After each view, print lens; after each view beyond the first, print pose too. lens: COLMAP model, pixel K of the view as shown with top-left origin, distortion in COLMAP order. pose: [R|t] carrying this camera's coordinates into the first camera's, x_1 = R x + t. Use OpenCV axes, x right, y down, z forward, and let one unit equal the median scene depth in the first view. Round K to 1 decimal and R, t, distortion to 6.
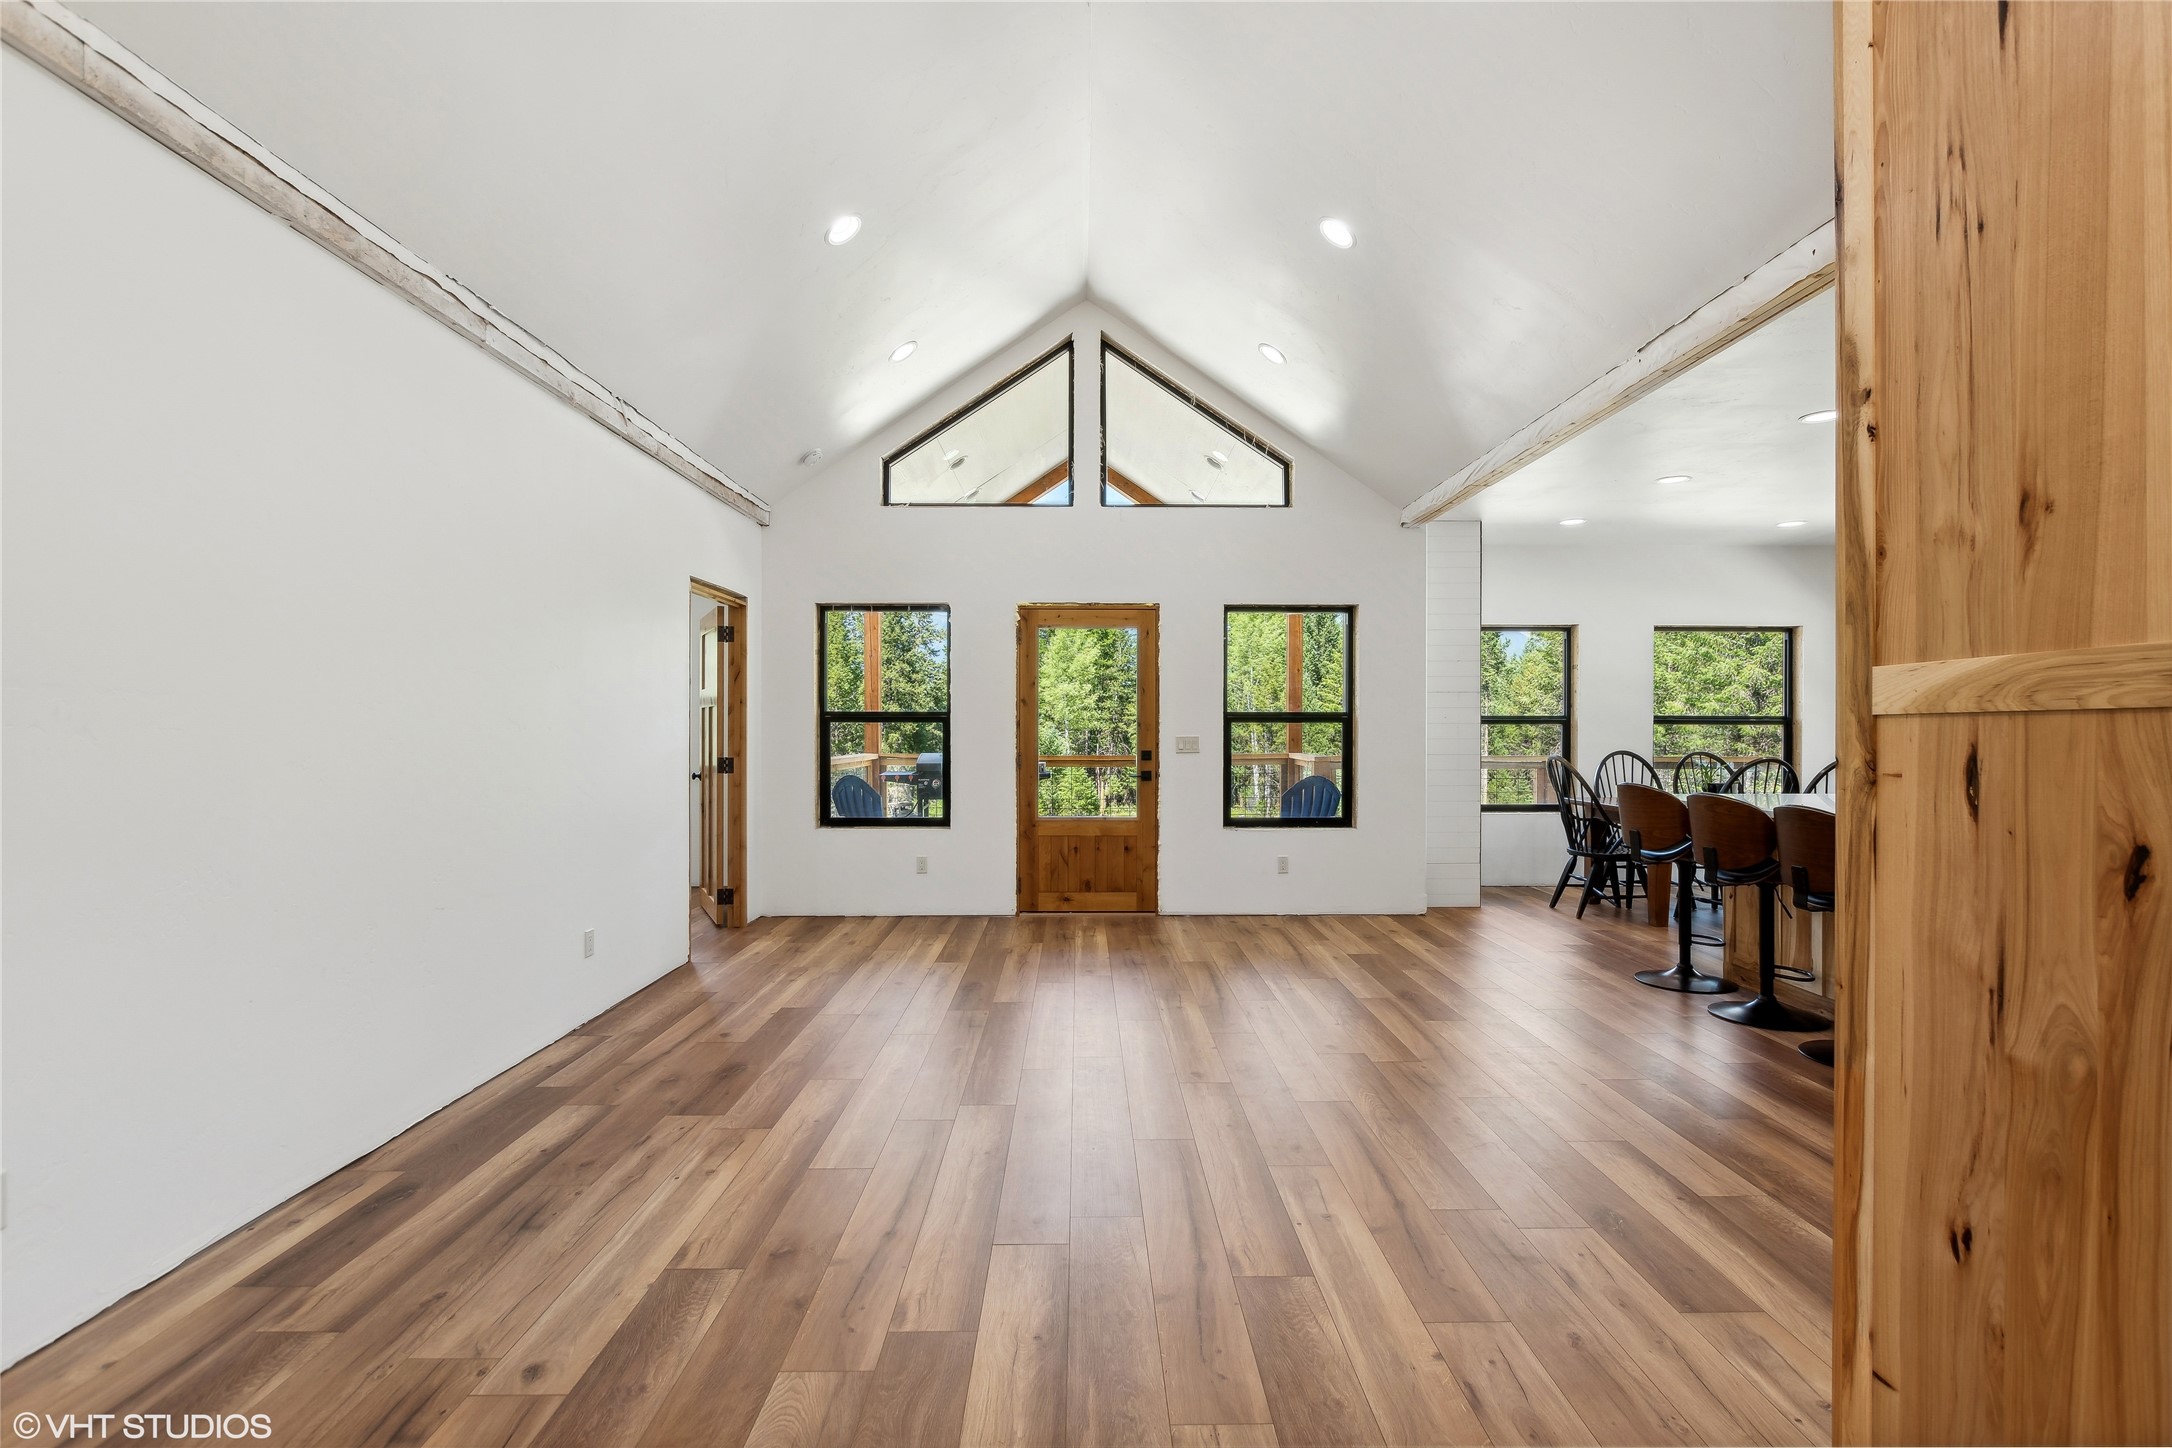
lens RADIAL K [[1004.1, 0, 1100.9], [0, 1004.1, 728.5], [0, 0, 1]] dist [-0.002640, -0.000690]
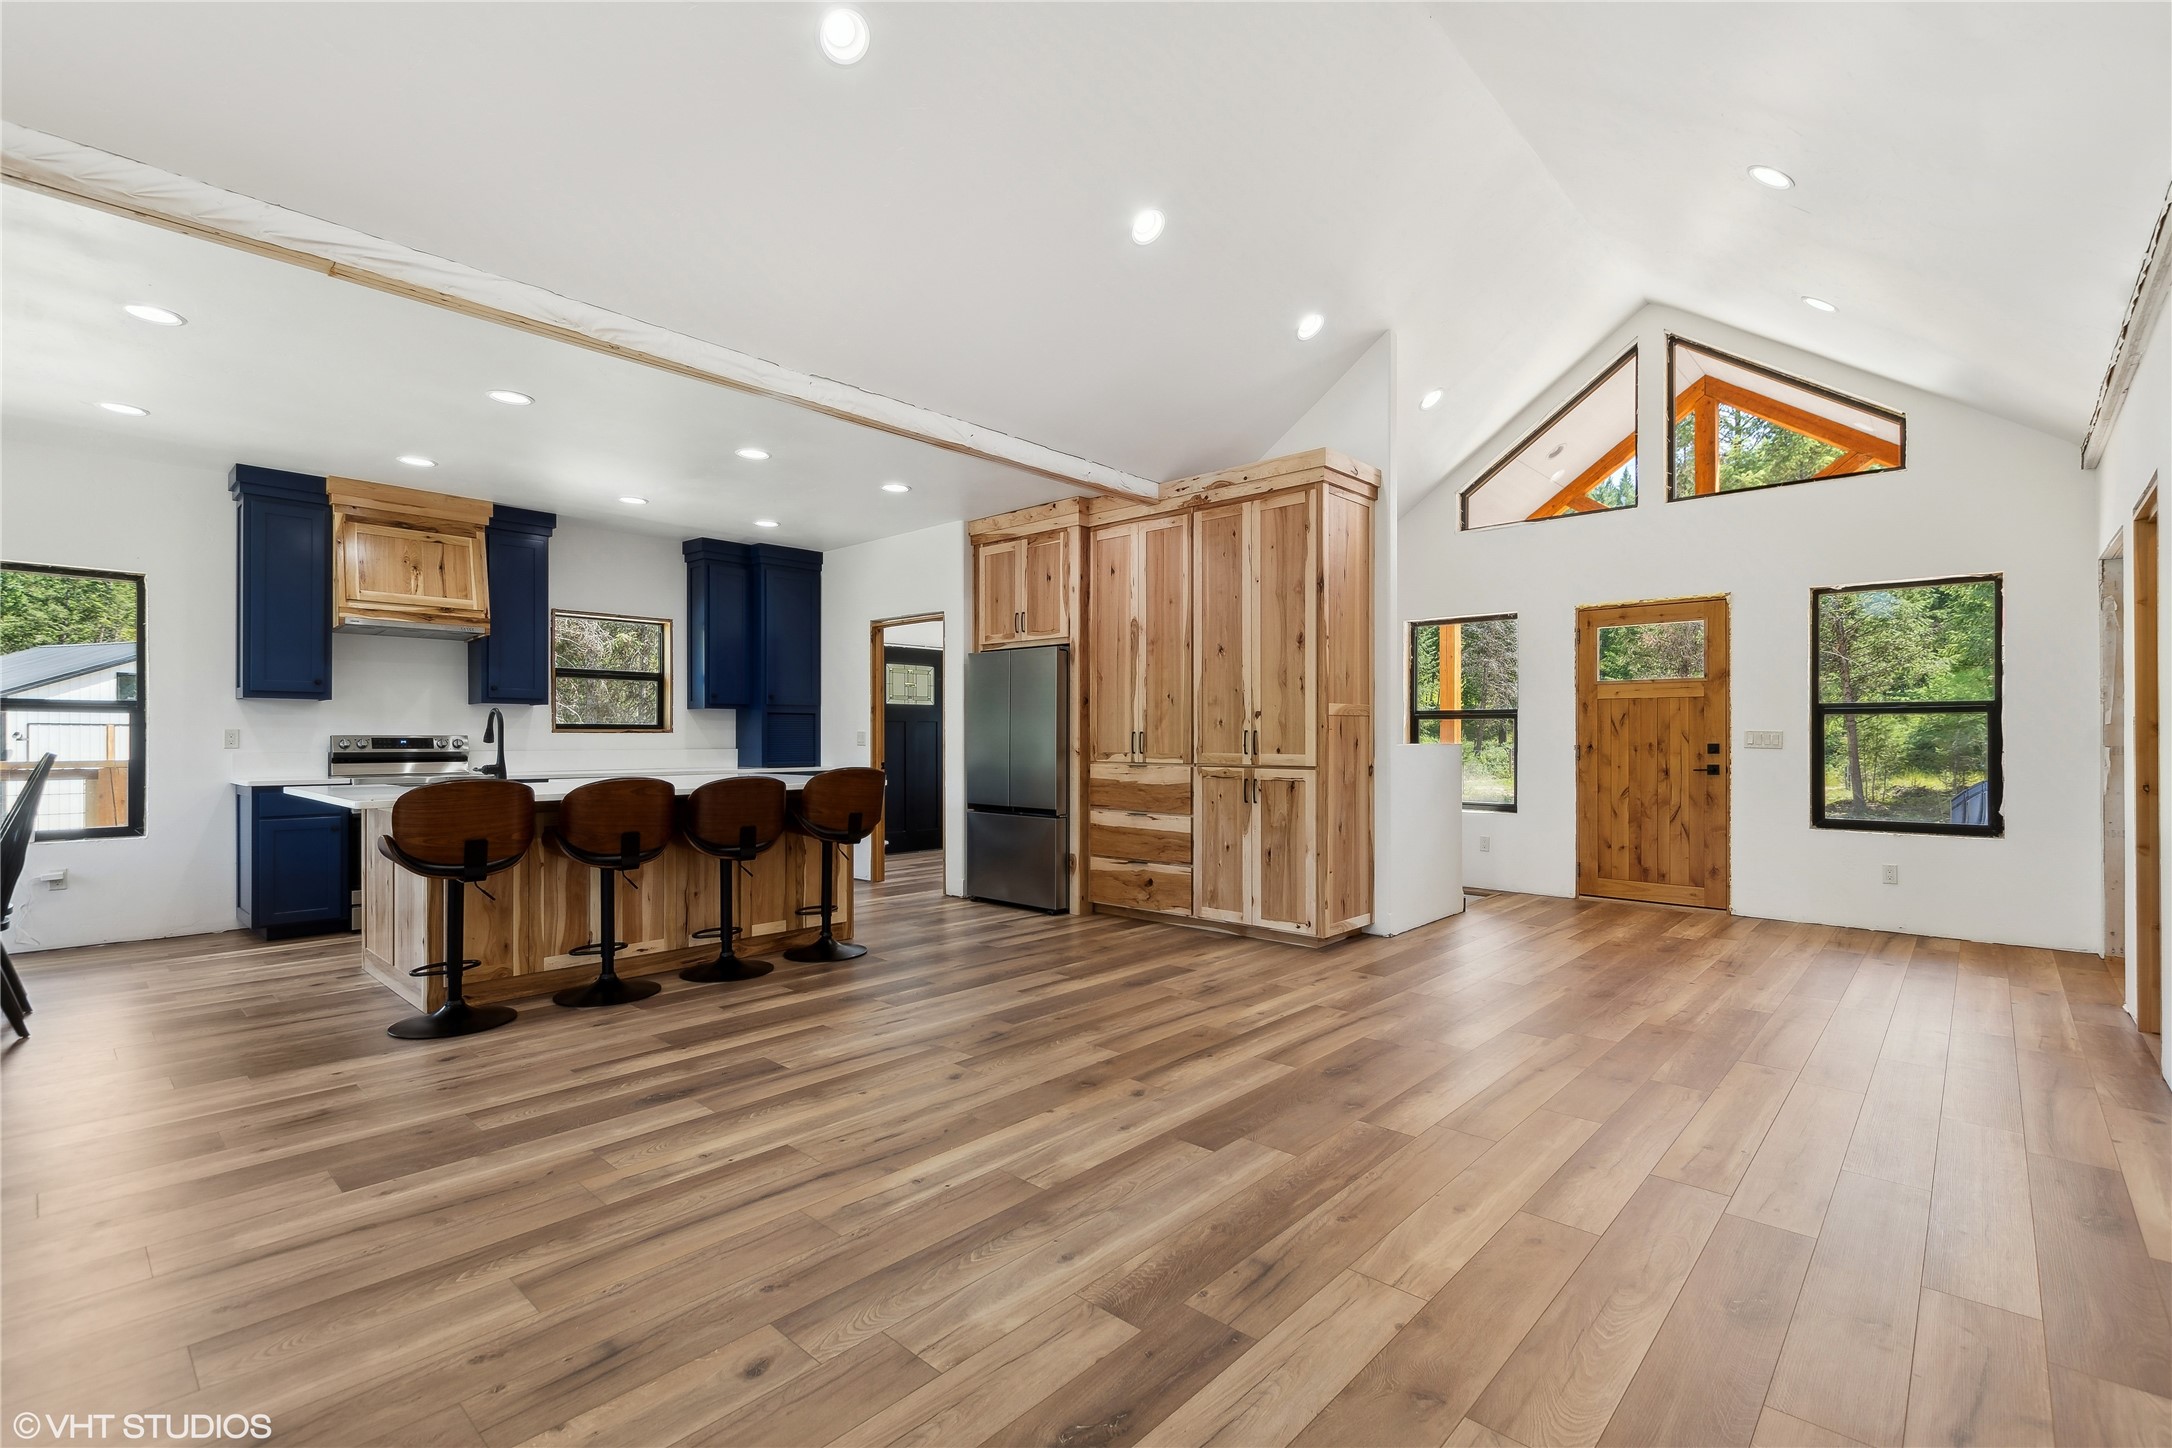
lens RADIAL K [[966.1, 0, 1094.8], [0, 966.1, 736.0], [0, 0, 1]] dist [0.000590, -0.000105]
pose [[-0.726709, -0.002299, 0.686942, -0.254374], [-0.002590, 0.999996, 0.000606, 0.014260], [-0.686941, -0.001339, -0.726712, 0.906783]]
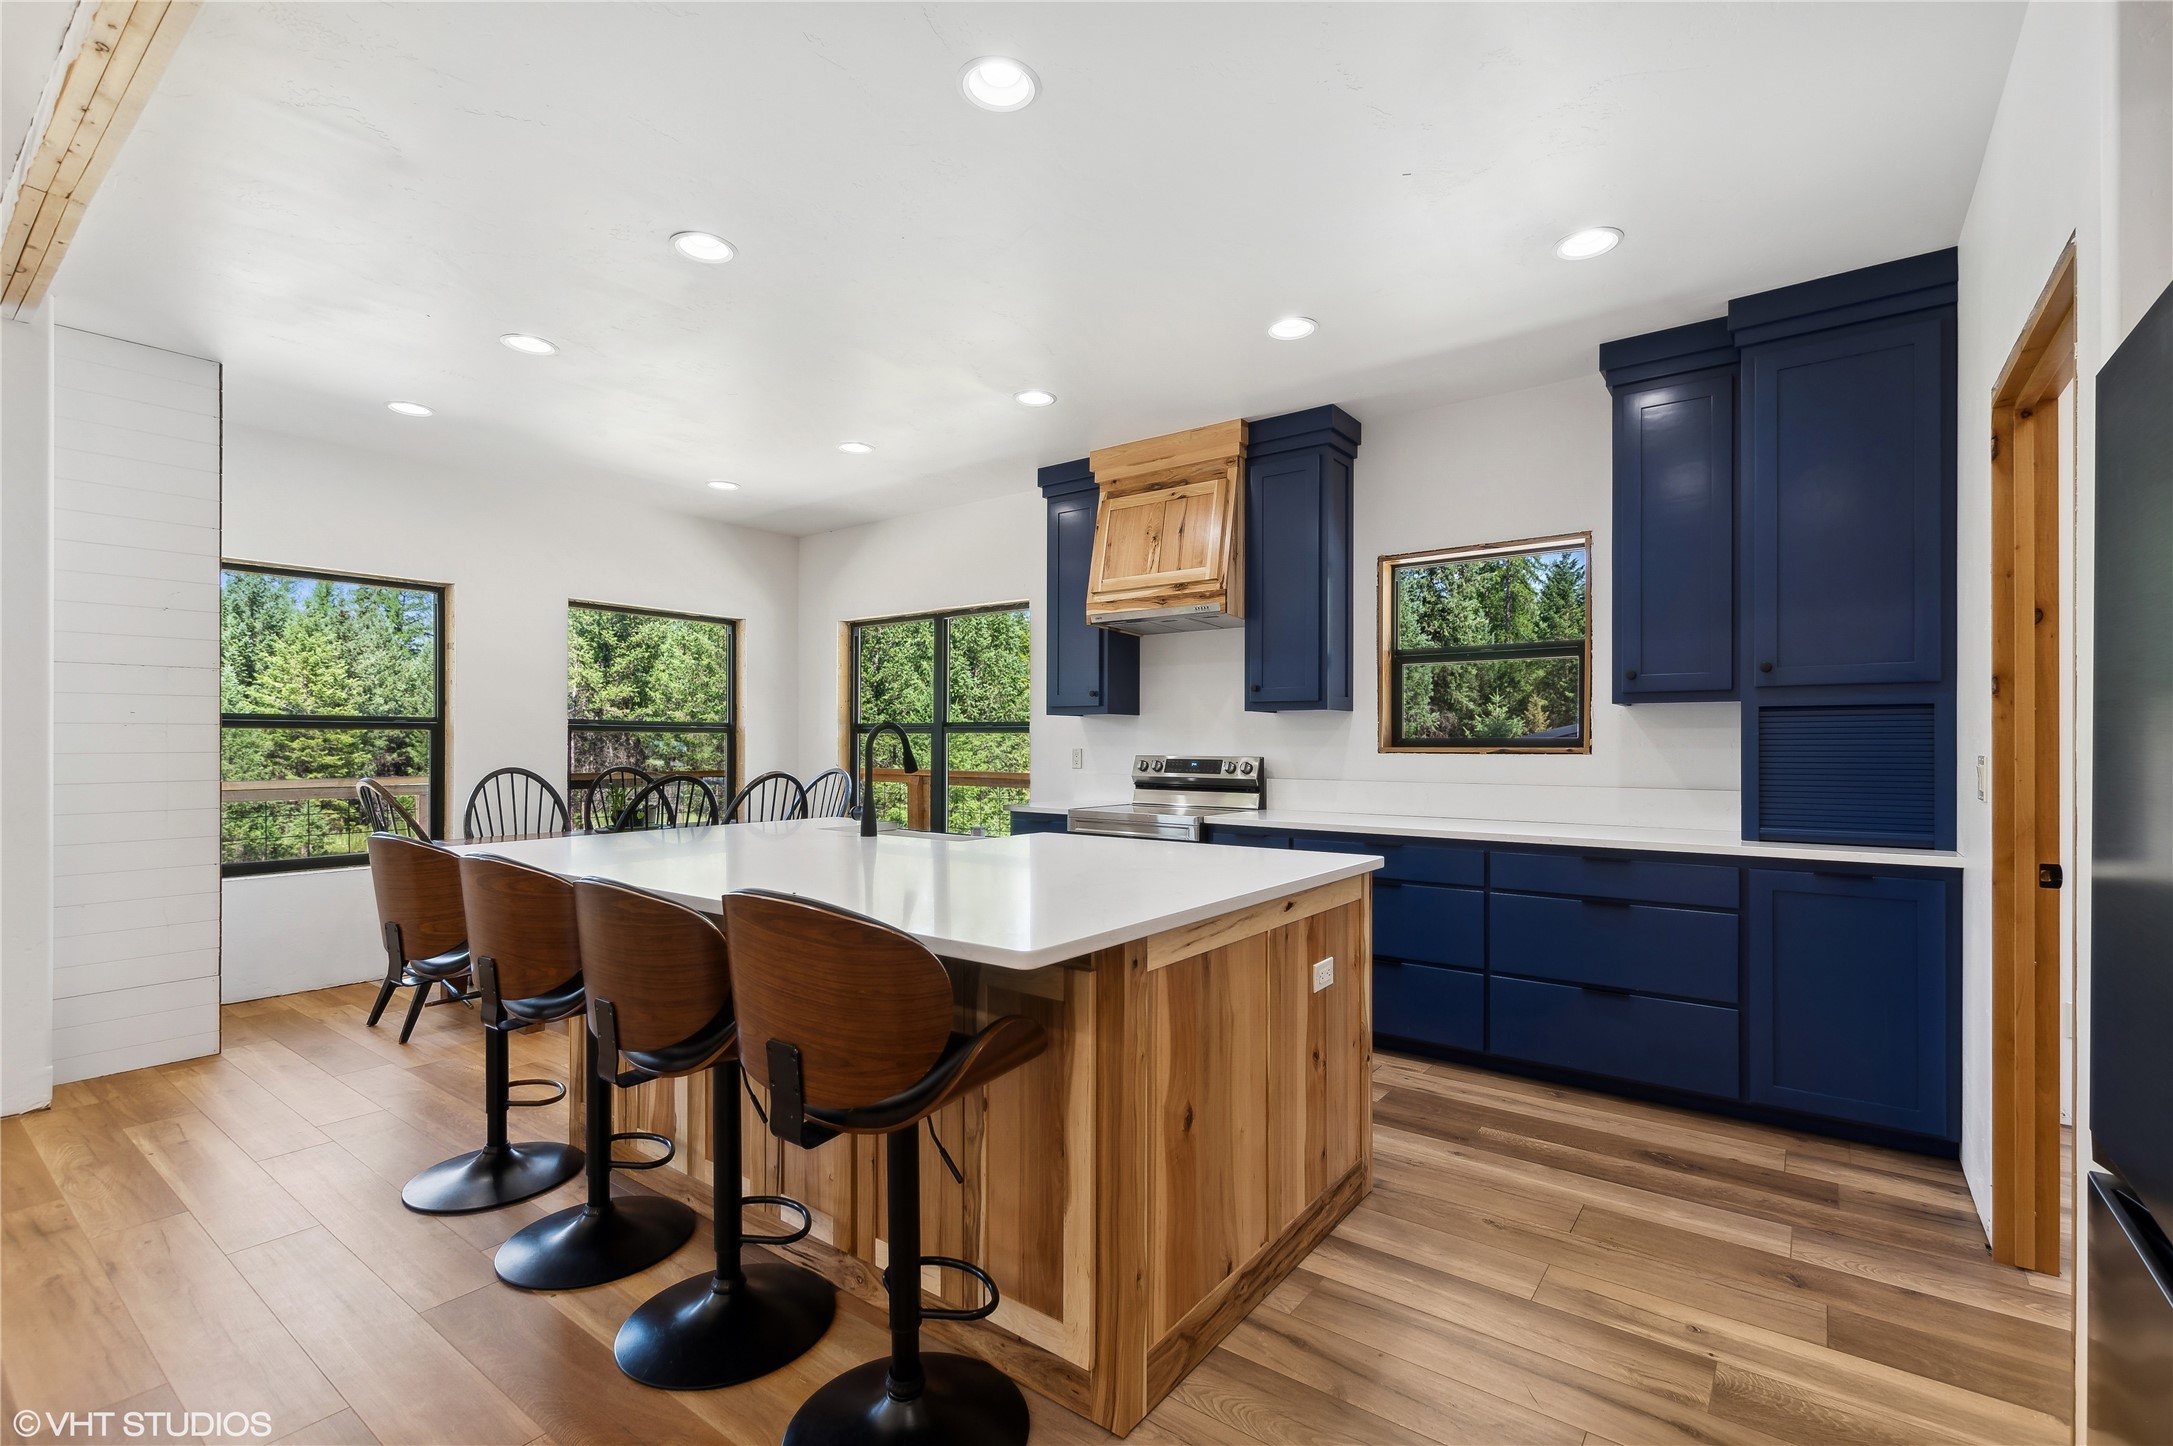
lens RADIAL K [[966.5, 0, 1095.3], [0, 966.5, 735.0], [0, 0, 1]] dist [0.000590, -0.000105]
pose [[0.614586, 0.002582, 0.788846, 0.265393], [0.001080, 0.999991, -0.004115, 0.002536], [-0.788849, 0.003381, 0.614577, 0.287698]]
